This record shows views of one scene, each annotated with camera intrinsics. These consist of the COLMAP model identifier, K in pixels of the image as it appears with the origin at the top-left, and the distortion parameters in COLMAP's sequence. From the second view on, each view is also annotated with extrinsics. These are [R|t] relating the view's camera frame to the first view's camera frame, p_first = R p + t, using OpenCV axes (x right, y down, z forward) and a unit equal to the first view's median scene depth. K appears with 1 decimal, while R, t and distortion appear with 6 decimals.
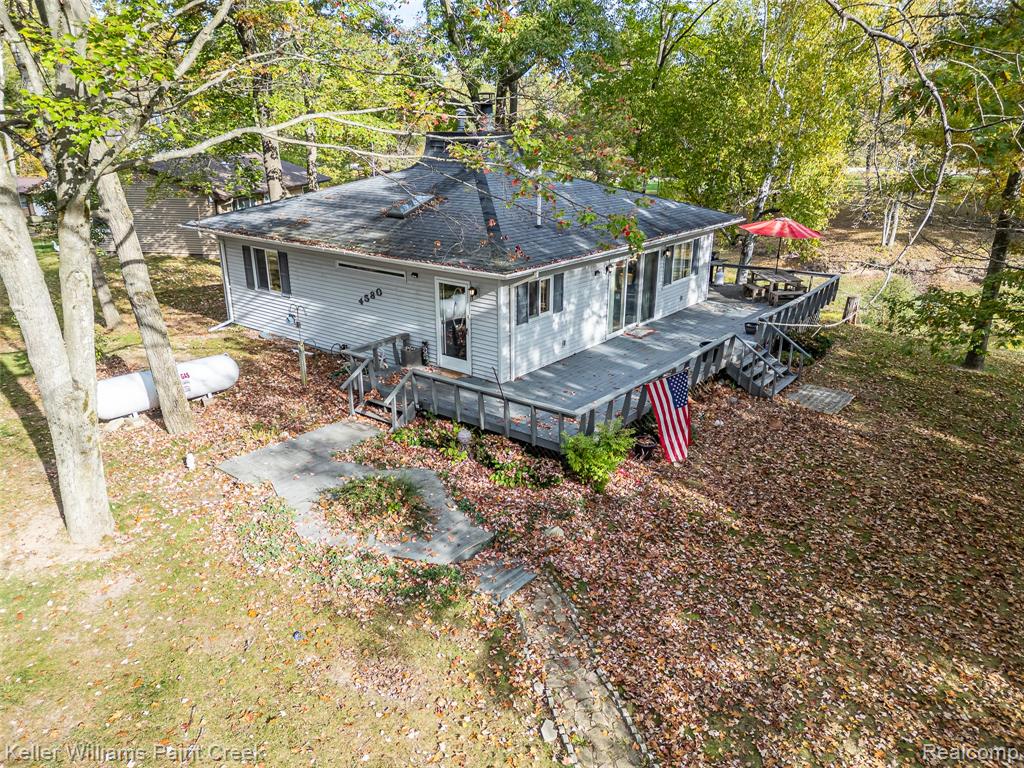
lens RADIAL K [[710.2, 0, 510.8], [0, 710.2, 383.5], [0, 0, 1]] dist [0.051176, -0.035905]
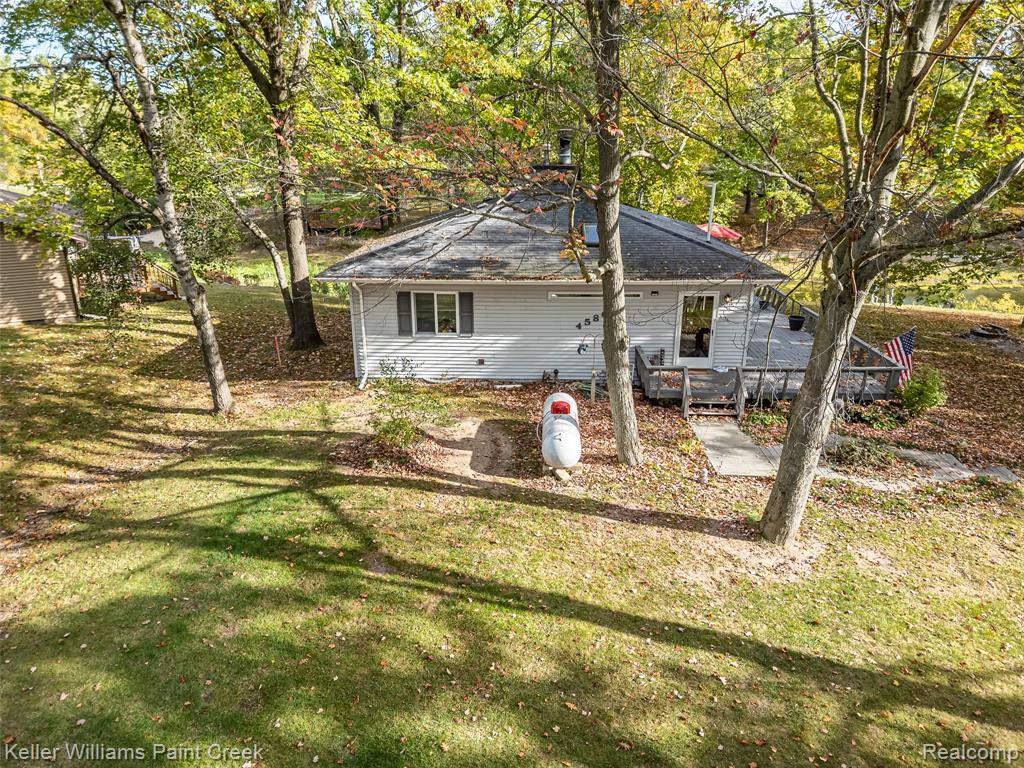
lens RADIAL K [[710.2, 0, 514.2], [0, 710.2, 385.3], [0, 0, 1]] dist [0.051176, -0.035905]
pose [[0.809682, -0.194738, 0.553617, -0.838875], [0.196987, 0.978794, 0.056197, -0.099467], [-0.552821, 0.063553, 0.830873, 0.149645]]
